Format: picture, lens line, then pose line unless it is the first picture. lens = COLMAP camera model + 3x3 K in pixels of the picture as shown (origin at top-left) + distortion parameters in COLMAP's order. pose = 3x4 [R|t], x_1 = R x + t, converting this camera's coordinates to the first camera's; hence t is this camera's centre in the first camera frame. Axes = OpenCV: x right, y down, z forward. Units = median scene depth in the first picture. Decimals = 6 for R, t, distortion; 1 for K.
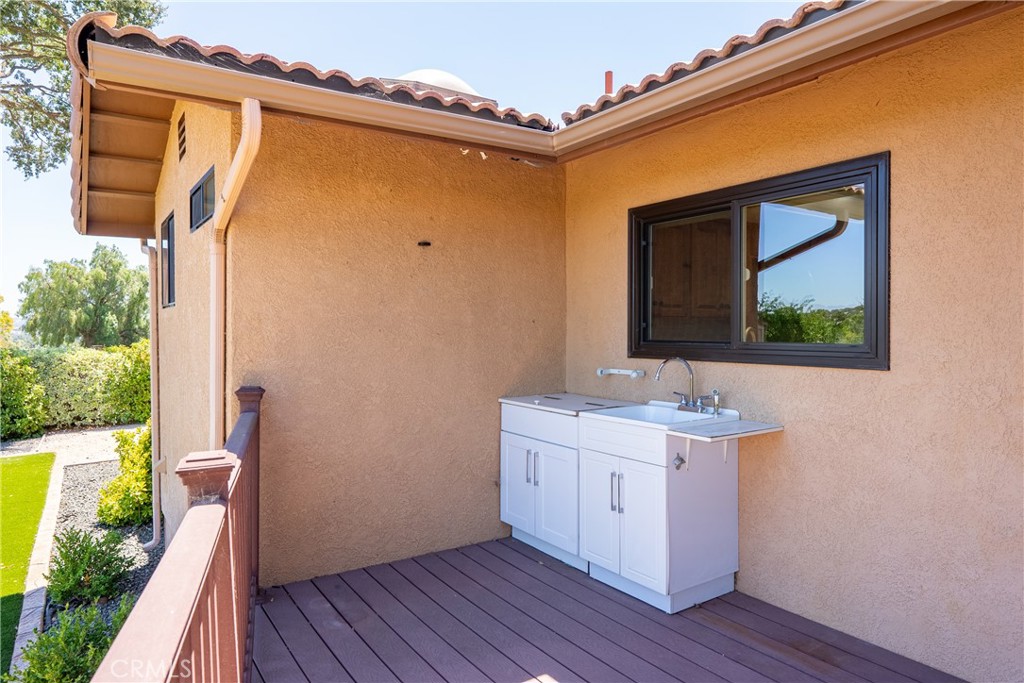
lens RADIAL K [[653.3, 0, 512.2], [0, 653.3, 339.2], [0, 0, 1]] dist [0.005907, 0.001895]
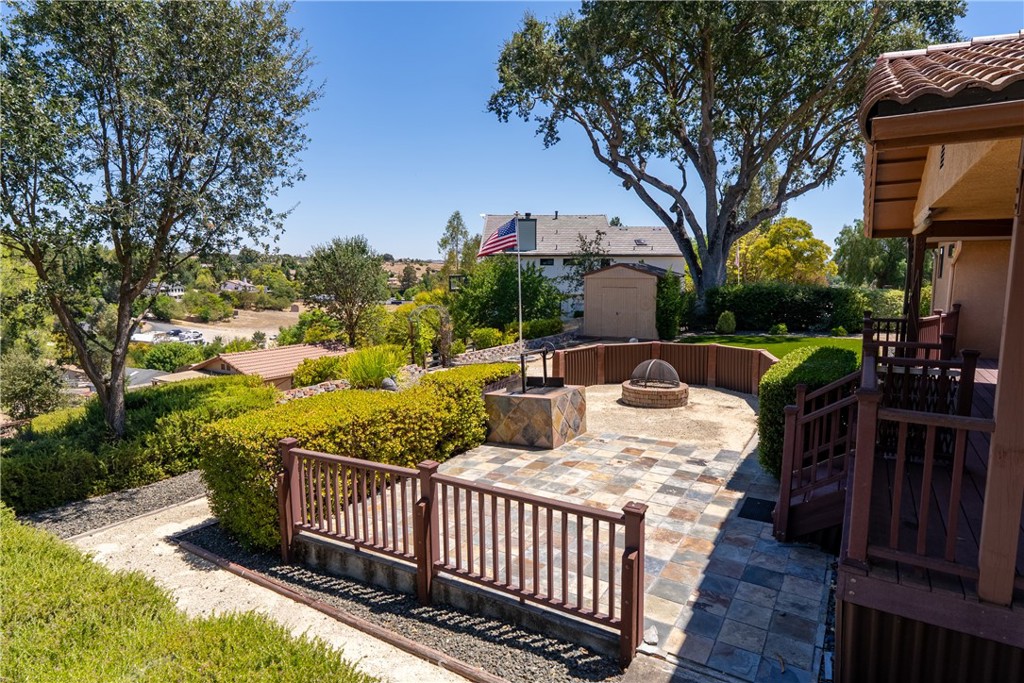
lens RADIAL K [[570.7, 0, 514.7], [0, 570.7, 345.5], [0, 0, 1]] dist [-0.001728, 0.000352]
pose [[0.420635, 0.121283, -0.899086, 0.076701], [-0.015932, 0.991859, 0.126344, -0.003355], [0.907090, -0.038821, 0.419143, -0.137686]]
